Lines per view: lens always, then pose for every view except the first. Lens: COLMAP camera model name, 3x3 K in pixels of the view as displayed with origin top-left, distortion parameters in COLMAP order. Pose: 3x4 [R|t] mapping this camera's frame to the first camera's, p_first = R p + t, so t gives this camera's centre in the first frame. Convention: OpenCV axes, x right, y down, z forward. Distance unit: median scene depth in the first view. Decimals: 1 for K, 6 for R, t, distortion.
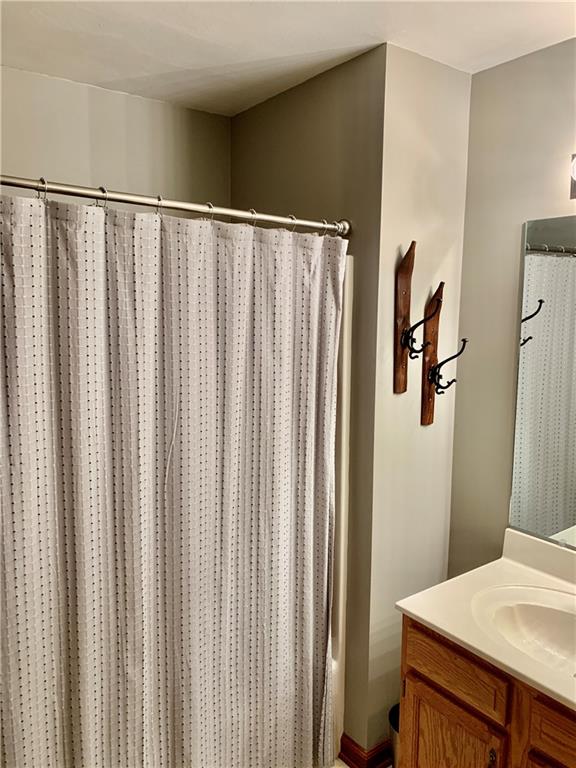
lens RADIAL K [[587.9, 0, 286.4], [0, 587.9, 364.7], [0, 0, 1]] dist [0.010121, -0.001280]
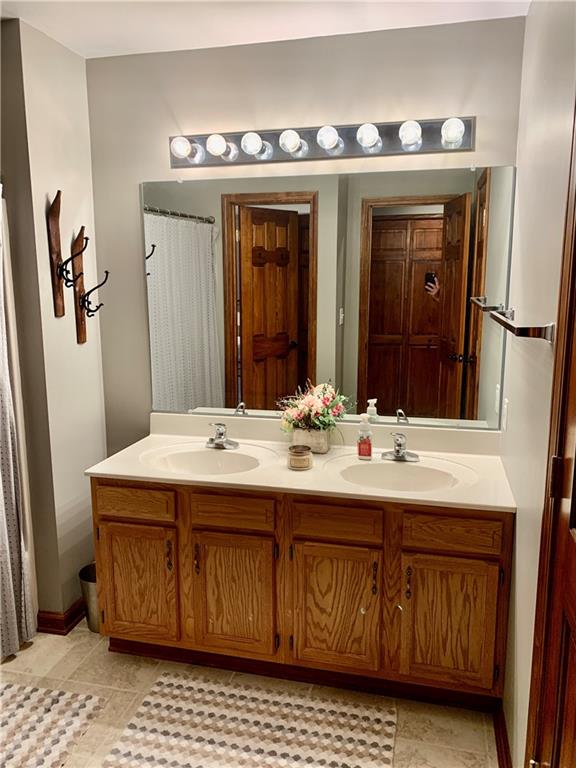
lens RADIAL K [[587.9, 0, 286.4], [0, 587.9, 364.7], [0, 0, 1]] dist [0.010121, -0.001280]
pose [[0.770421, -0.110529, 0.627881, -0.220877], [0.085962, 0.993873, 0.069480, 0.102066], [-0.631714, 0.000445, 0.775202, -0.240904]]
